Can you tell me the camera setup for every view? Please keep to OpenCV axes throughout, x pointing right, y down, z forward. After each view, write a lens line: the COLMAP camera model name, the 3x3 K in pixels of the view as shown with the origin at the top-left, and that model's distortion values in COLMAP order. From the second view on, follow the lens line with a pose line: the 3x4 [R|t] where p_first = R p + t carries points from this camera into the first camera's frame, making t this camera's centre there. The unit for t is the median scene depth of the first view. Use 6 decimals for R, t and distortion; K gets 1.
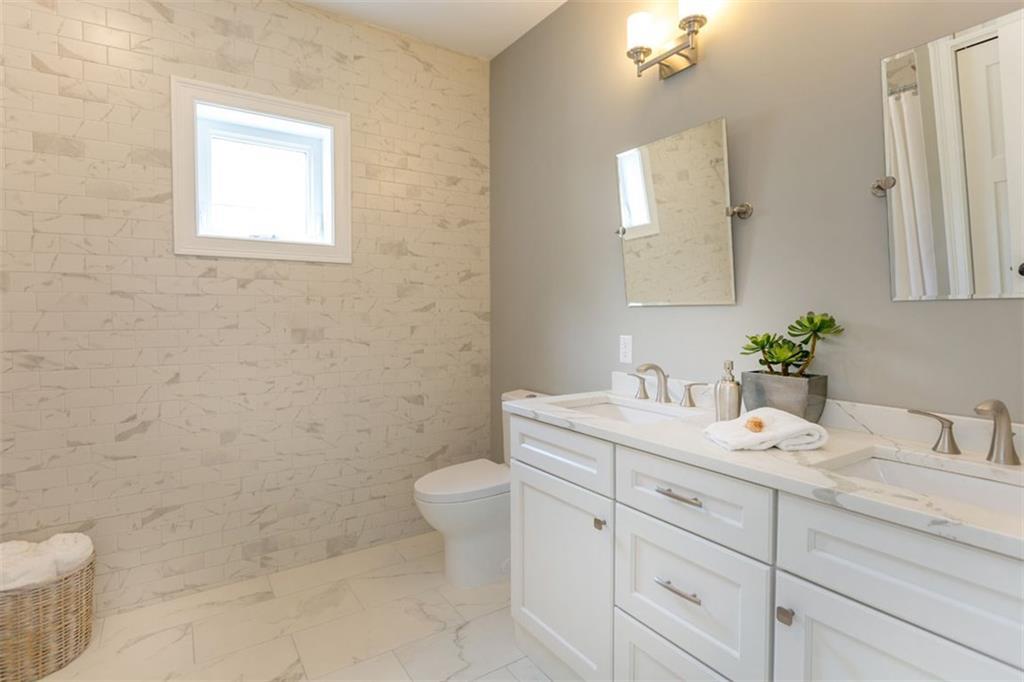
lens RADIAL K [[529.2, 0, 514.9], [0, 529.2, 339.2], [0, 0, 1]] dist [-0.000081, -0.000394]
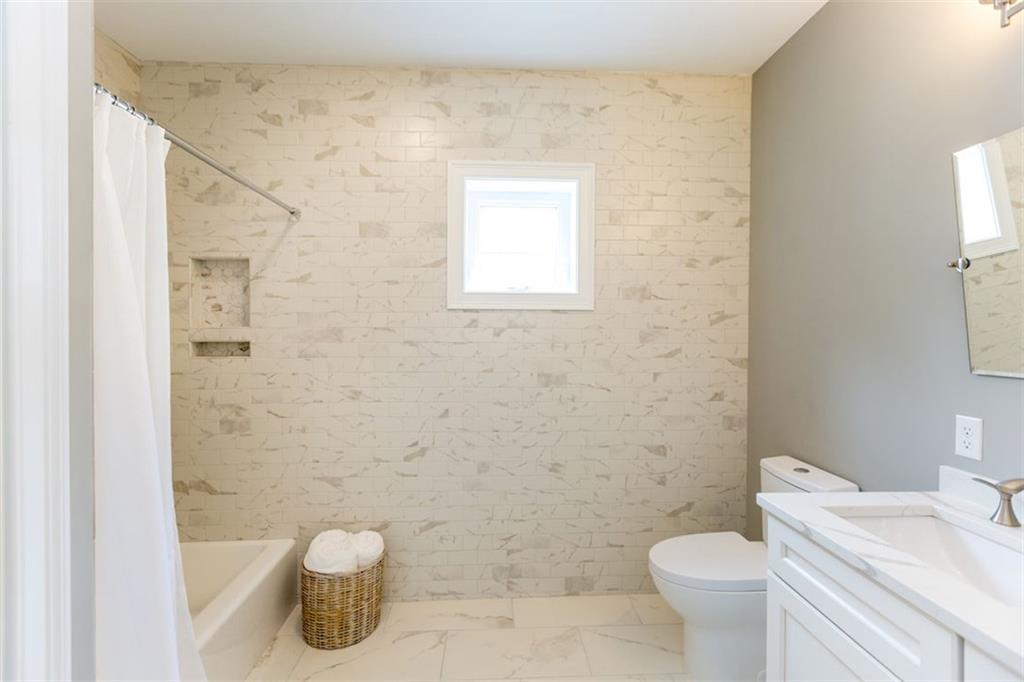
lens RADIAL K [[464.1, 0, 507.8], [0, 464.1, 341.3], [0, 0, 1]] dist [0.002328, -0.000376]
pose [[0.857612, 0.012946, -0.514134, 0.008945], [-0.026916, 0.999443, -0.019731, -0.066278], [0.513593, 0.030759, 0.857483, 0.166681]]
